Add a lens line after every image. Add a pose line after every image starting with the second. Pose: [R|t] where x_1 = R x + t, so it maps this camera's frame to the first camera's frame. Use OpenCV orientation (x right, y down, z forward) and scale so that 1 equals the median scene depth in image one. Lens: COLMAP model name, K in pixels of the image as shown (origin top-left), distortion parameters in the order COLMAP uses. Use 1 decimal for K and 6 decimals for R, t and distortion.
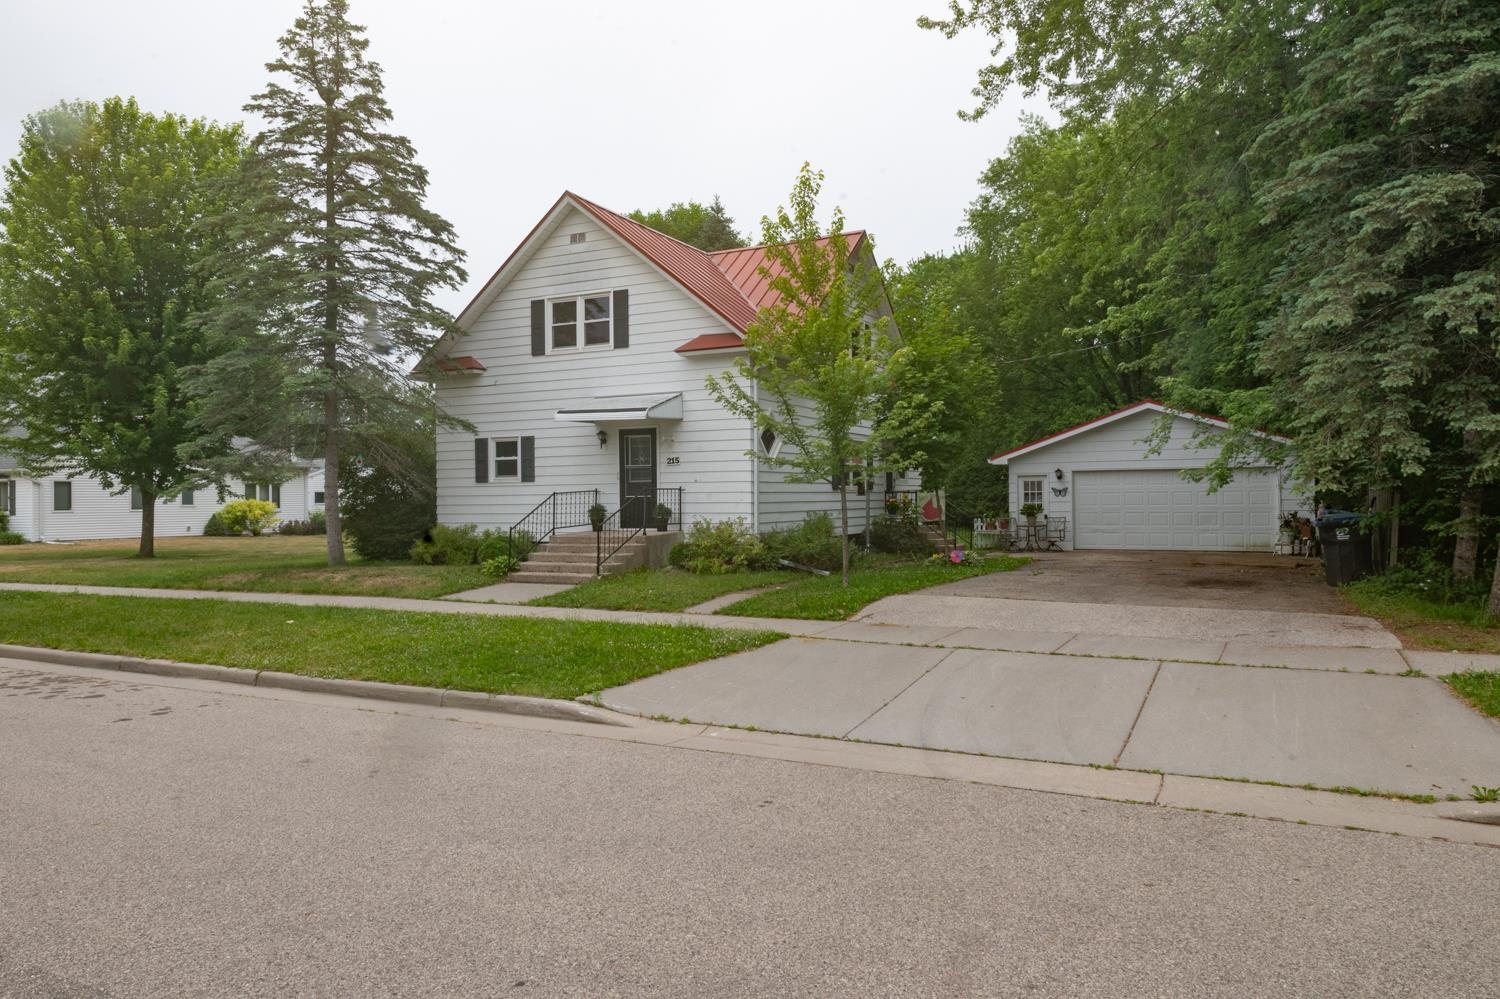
lens RADIAL K [[984.8, 0, 744.7], [0, 984.8, 489.8], [0, 0, 1]] dist [0.015311, -0.001095]
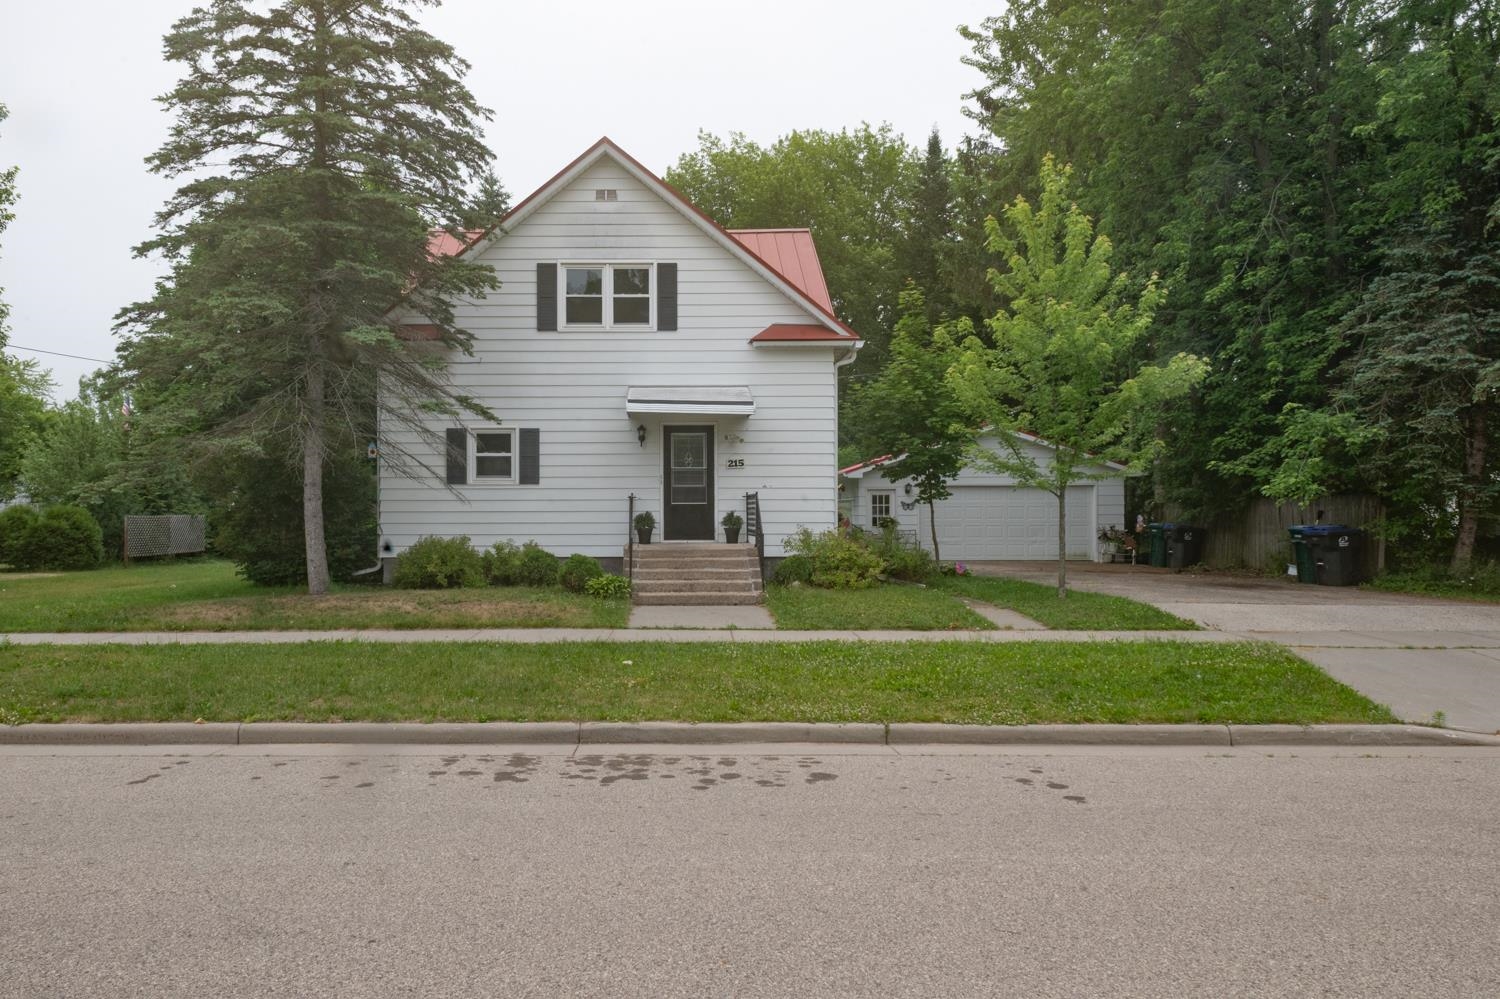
lens RADIAL K [[1019.0, 0, 672.0], [0, 1019.0, 508.0], [0, 0, 1]] dist [0.009555, 0.000554]
pose [[0.895141, 0.010992, 0.445648, -0.494740], [-0.011553, 0.999932, -0.001459, 0.011620], [-0.445634, -0.003843, 0.895207, 0.192470]]
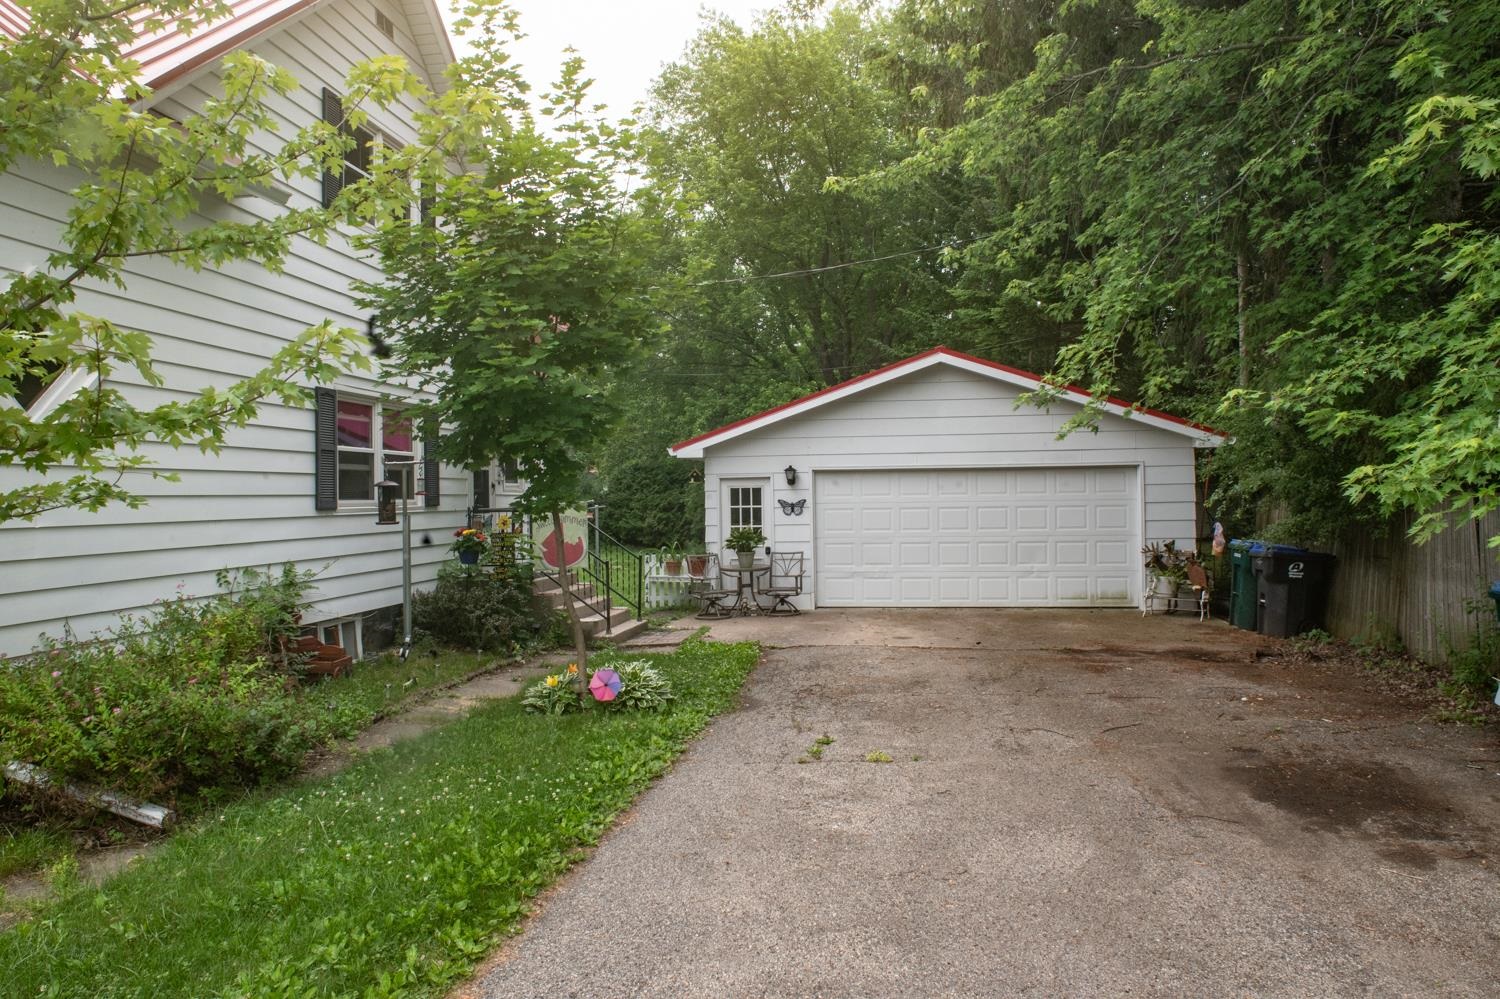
lens RADIAL K [[1044.8, 0, 750.0], [0, 1044.8, 499.5], [0, 0, 1]] dist [-0.090995, 0.059907]
pose [[0.944995, -0.003628, 0.327065, 0.129729], [0.001183, 0.999970, 0.007676, -0.008912], [-0.327083, -0.006867, 0.944971, 0.570086]]
